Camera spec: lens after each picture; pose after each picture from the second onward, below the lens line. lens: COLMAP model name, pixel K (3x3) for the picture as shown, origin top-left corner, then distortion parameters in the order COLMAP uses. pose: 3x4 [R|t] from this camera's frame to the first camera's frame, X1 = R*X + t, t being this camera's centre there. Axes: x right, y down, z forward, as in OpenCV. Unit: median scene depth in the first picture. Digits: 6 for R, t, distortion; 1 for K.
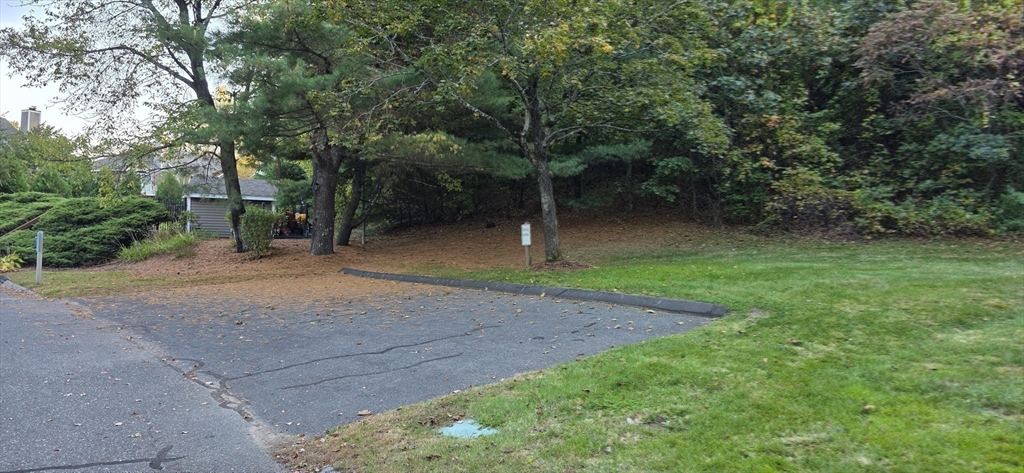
lens RADIAL K [[686.8, 0, 512.6], [0, 686.8, 227.4], [0, 0, 1]] dist [0.047457, -0.003163]
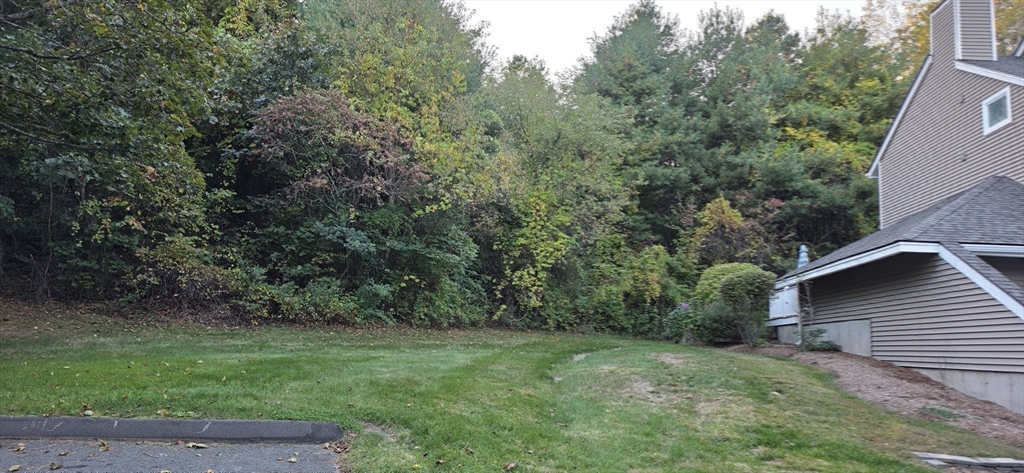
lens RADIAL K [[686.8, 0, 512.6], [0, 686.8, 227.4], [0, 0, 1]] dist [0.047457, -0.003163]
pose [[0.480208, 0.146028, 0.864914, -0.116301], [-0.040918, 0.988701, -0.144209, 0.007683], [-0.876200, 0.033860, 0.480757, 0.267275]]
